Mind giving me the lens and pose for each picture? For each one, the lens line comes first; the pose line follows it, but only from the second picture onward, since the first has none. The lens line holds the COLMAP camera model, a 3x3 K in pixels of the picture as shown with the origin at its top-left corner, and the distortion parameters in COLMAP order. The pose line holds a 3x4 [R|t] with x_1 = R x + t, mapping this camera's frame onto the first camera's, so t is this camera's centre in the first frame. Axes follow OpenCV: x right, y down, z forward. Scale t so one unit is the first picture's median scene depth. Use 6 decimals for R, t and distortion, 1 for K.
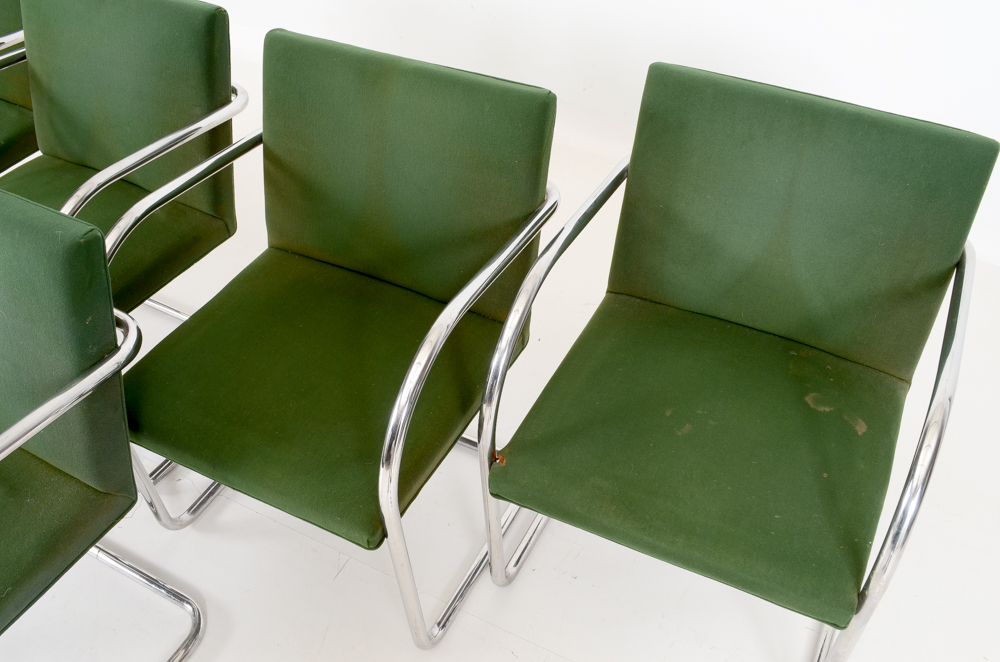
lens RADIAL K [[931.0, 0, 500.0], [0, 931.0, 331.0], [0, 0, 1]] dist [-0.060700, 0.000856]
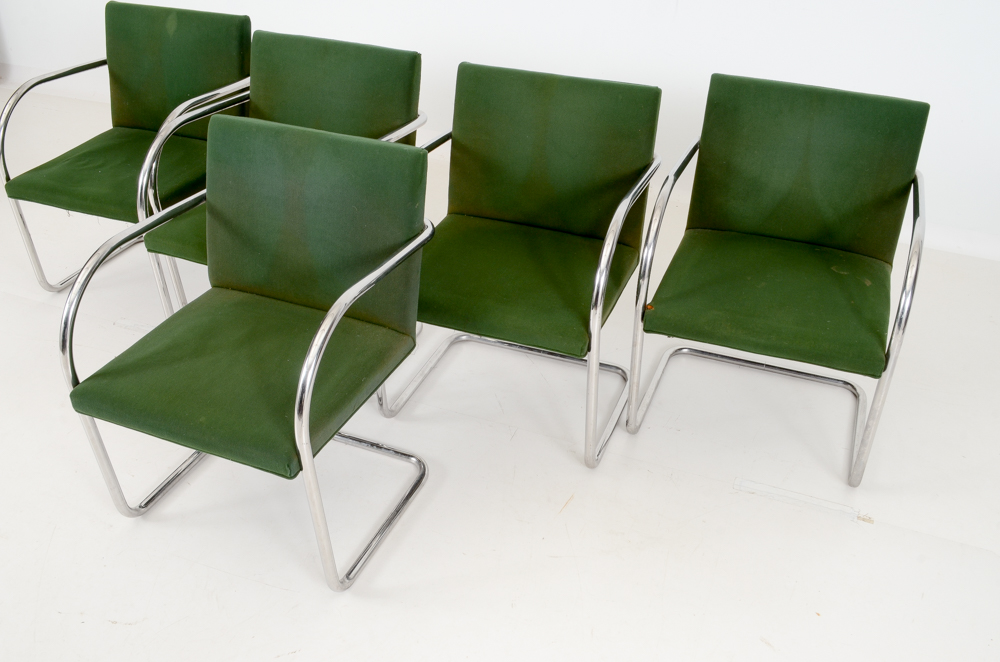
lens RADIAL K [[971.2, 0, 500.0], [0, 971.2, 331.0], [0, 0, 1]] dist [-0.062502, 0.000545]
pose [[0.995155, -0.044931, 0.087451, -0.372287], [0.058047, 0.986403, -0.153751, 0.389045], [-0.079354, 0.158082, 0.984232, -0.546516]]
